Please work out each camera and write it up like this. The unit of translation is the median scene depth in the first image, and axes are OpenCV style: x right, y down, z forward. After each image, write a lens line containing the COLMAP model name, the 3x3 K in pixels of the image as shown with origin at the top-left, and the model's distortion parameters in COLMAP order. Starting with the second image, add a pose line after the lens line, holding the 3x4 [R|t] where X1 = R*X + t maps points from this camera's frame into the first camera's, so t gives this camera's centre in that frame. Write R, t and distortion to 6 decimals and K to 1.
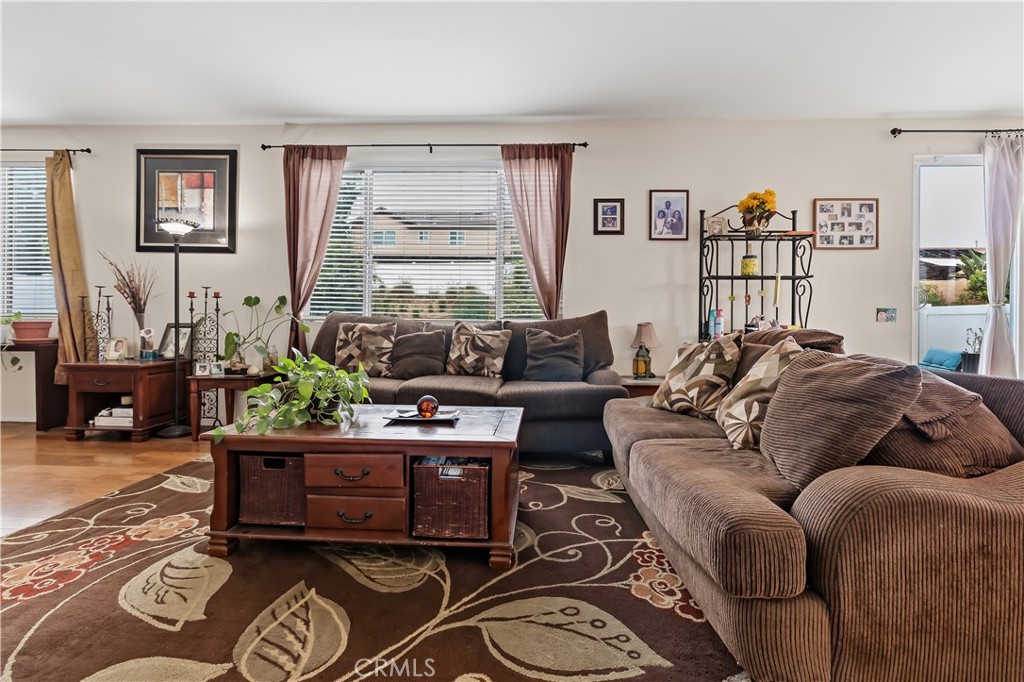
lens RADIAL K [[474.8, 0, 517.1], [0, 474.8, 326.7], [0, 0, 1]] dist [0.001207, 0.000104]
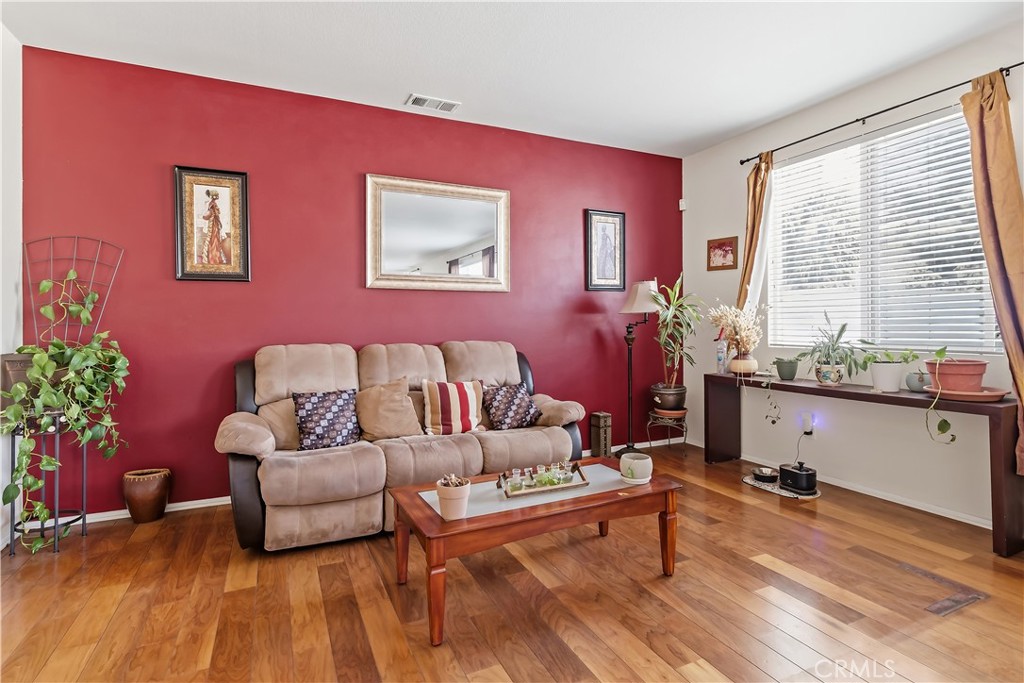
lens RADIAL K [[502.2, 0, 506.8], [0, 502.2, 324.9], [0, 0, 1]] dist [-0.001056, -0.000153]
pose [[0.461126, -0.010538, -0.887272, -0.732799], [0.005030, 0.999944, -0.009261, -0.057856], [0.887321, -0.000192, 0.461153, 0.183245]]
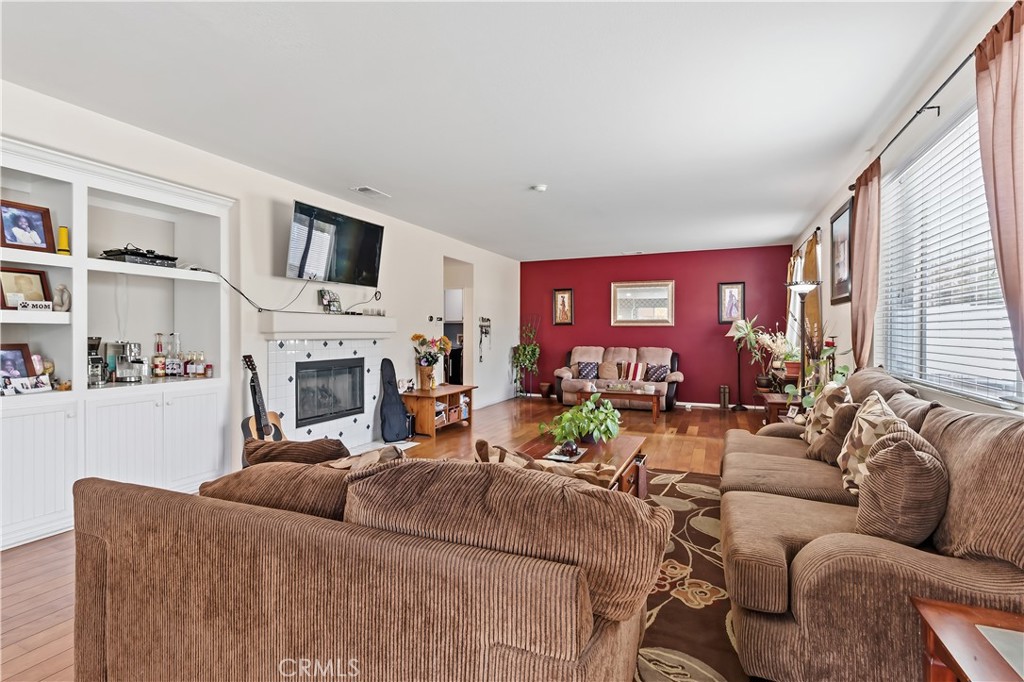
lens RADIAL K [[476.9, 0, 509.3], [0, 476.9, 336.1], [0, 0, 1]] dist [0.001696, 0.000108]
pose [[-0.363810, -0.003879, -0.931465, 0.606769], [-0.008222, 0.999966, -0.000953, -0.079430], [0.931437, 0.007312, -0.363830, 0.739061]]
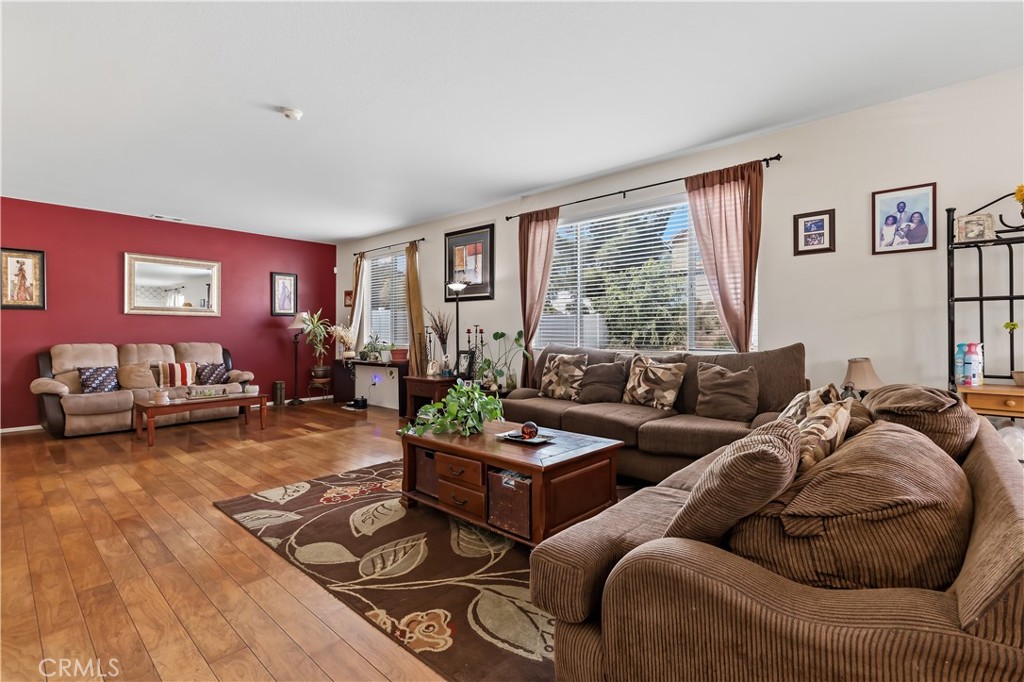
lens RADIAL K [[476.9, 0, 509.3], [0, 476.9, 336.1], [0, 0, 1]] dist [0.001696, 0.000108]
pose [[0.765106, -0.008107, -0.643854, 0.335114], [0.004294, 0.999963, -0.007487, -0.042696], [0.643890, 0.002964, 0.765112, -0.011441]]
